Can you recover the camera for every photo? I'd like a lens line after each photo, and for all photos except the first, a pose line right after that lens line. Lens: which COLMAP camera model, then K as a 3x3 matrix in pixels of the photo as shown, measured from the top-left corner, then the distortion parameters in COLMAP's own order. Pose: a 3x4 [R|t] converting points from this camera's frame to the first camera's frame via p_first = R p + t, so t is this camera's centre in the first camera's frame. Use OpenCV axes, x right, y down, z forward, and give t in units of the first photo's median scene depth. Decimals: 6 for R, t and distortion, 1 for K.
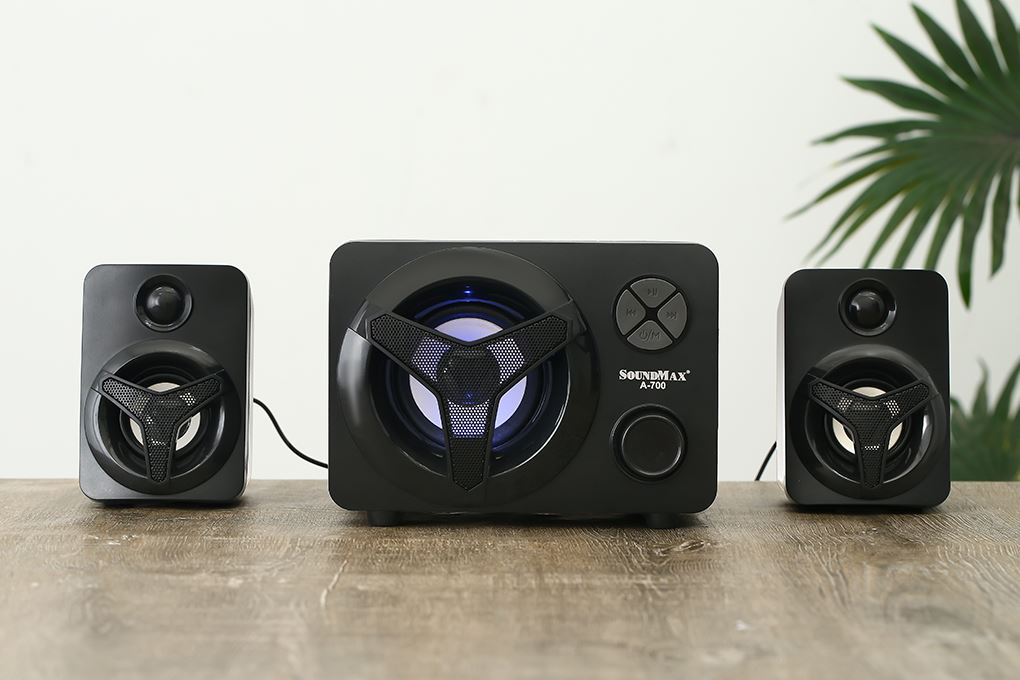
lens RADIAL K [[3501.8, 0, 511.9], [0, 3501.8, 339.3], [0, 0, 1]] dist [0.179678, 0.000000]
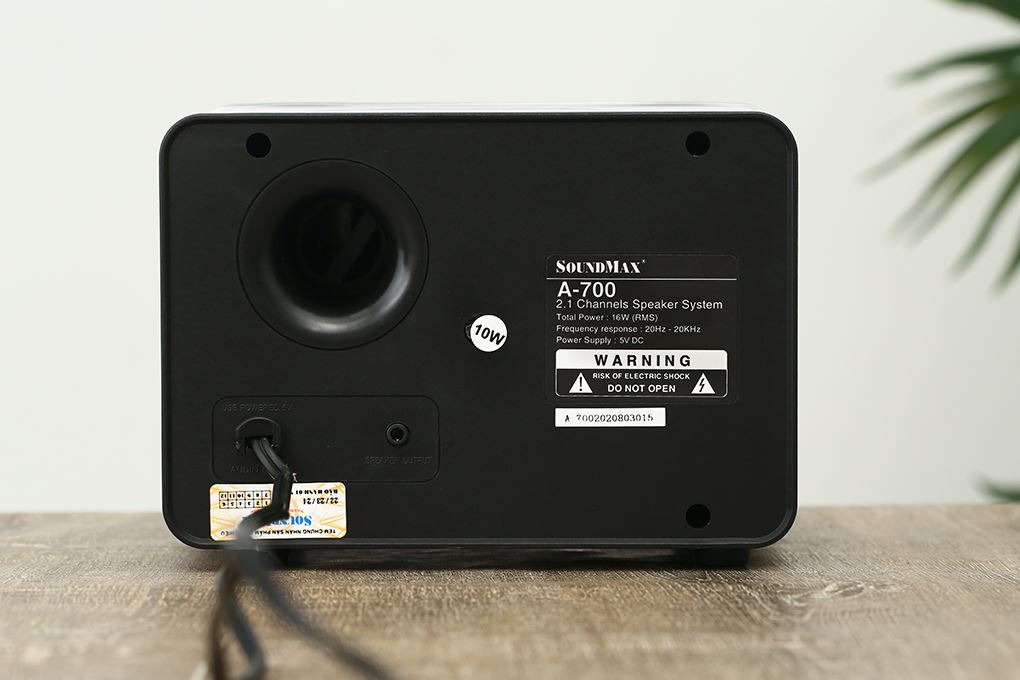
lens RADIAL K [[3501.8, 0, 503.5], [0, 3501.8, 346.4], [0, 0, 1]] dist [0.179678, 0.000000]
pose [[0.999781, -0.010907, 0.017836, -0.015262], [0.011513, 0.999349, -0.034202, 0.038939], [-0.017452, 0.034400, 0.999256, 0.432340]]
